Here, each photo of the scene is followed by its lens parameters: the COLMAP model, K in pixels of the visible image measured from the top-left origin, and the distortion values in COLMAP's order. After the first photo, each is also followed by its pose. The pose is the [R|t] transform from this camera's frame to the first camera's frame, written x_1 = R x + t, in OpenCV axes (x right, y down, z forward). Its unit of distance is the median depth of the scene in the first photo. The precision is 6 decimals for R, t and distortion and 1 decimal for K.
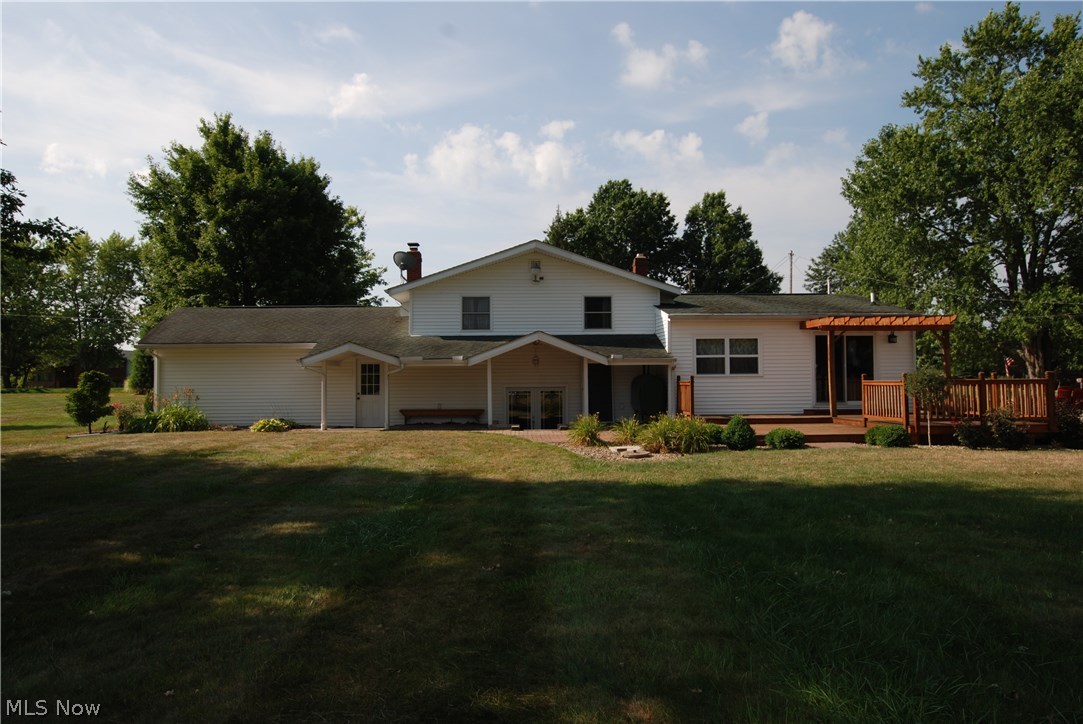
lens RADIAL K [[769.2, 0, 544.4], [0, 769.2, 360.1], [0, 0, 1]] dist [-0.009654, 0.003211]
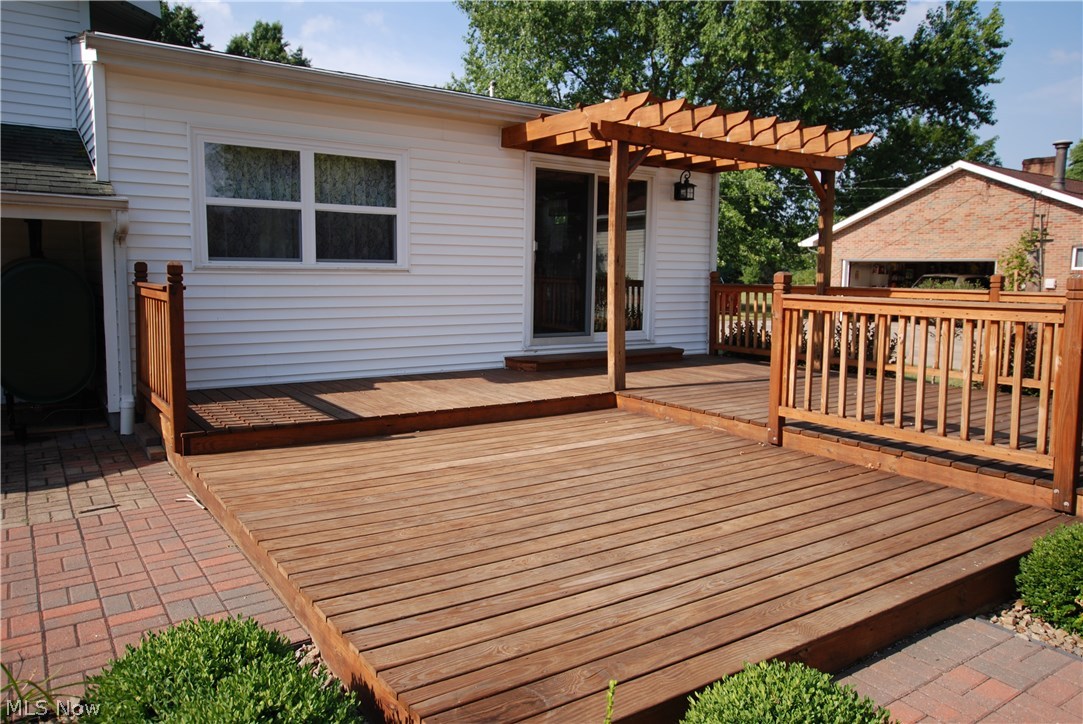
lens RADIAL K [[769.2, 0, 542.8], [0, 769.2, 353.3], [0, 0, 1]] dist [-0.009654, 0.003211]
pose [[0.848027, -0.036142, 0.528719, 0.146269], [-0.033298, 0.992067, 0.121222, 0.014046], [-0.528906, -0.120405, 0.840096, 0.660603]]
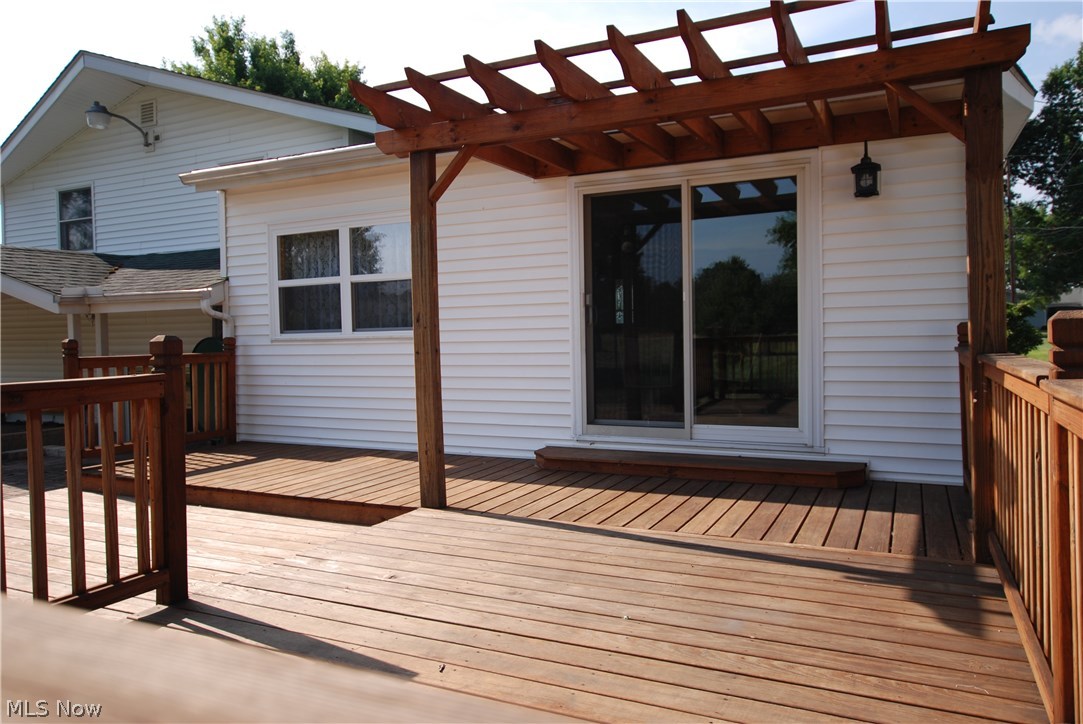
lens RADIAL K [[769.2, 0, 538.6], [0, 769.2, 357.7], [0, 0, 1]] dist [-0.009654, 0.003211]
pose [[0.872808, 0.007039, -0.488014, 0.482839], [0.023410, 0.998141, 0.056265, 0.012561], [0.487503, -0.060533, 0.871021, 0.737595]]
